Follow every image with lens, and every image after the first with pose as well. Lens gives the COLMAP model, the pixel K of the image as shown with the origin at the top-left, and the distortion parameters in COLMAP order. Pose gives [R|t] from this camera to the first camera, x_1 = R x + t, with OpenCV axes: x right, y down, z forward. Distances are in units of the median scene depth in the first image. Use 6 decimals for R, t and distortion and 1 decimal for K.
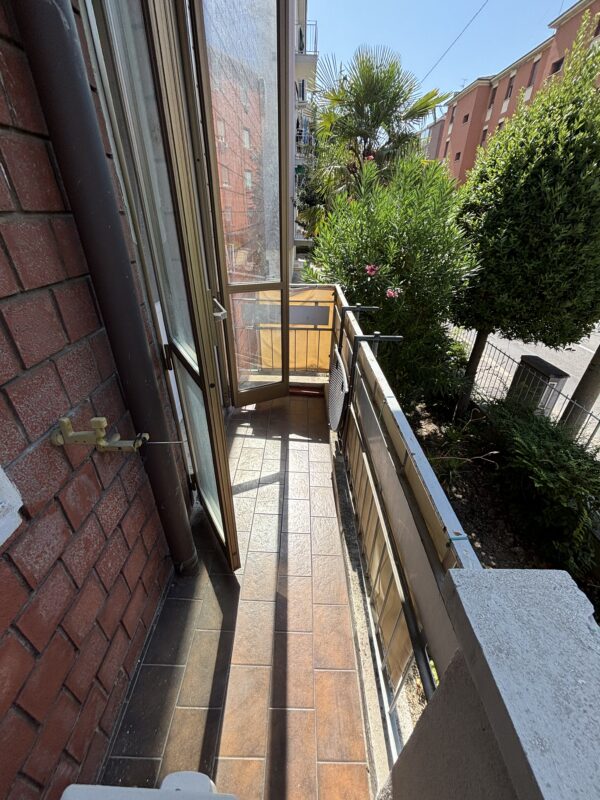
lens RADIAL K [[322.4, 0, 304.5], [0, 322.4, 401.4], [0, 0, 1]] dist [0.004351, -0.001653]
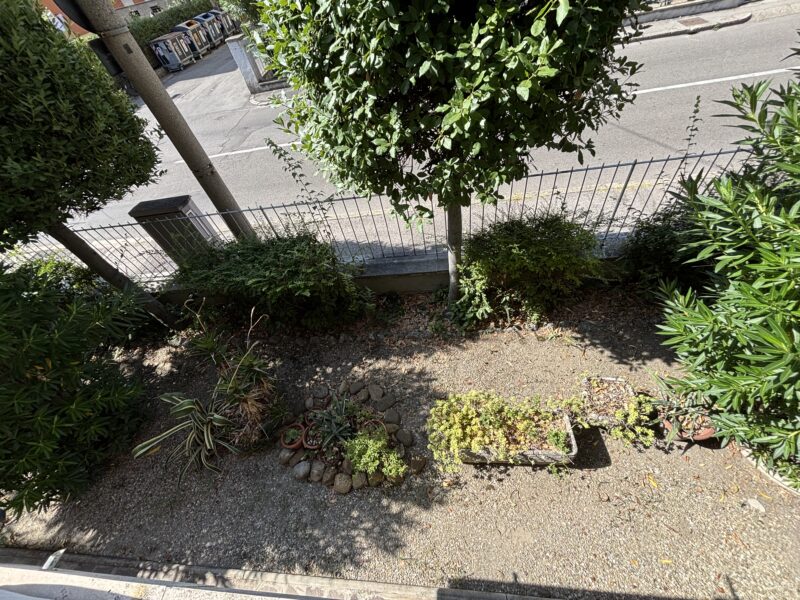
lens RADIAL K [[322.4, 0, 398.0], [0, 322.4, 299.2], [0, 0, 1]] dist [0.004351, -0.001653]
pose [[0.066593, -0.780515, 0.621580, 0.104238], [0.646148, 0.508427, 0.569205, -0.076962], [-0.760302, 0.363727, 0.538186, 0.223388]]
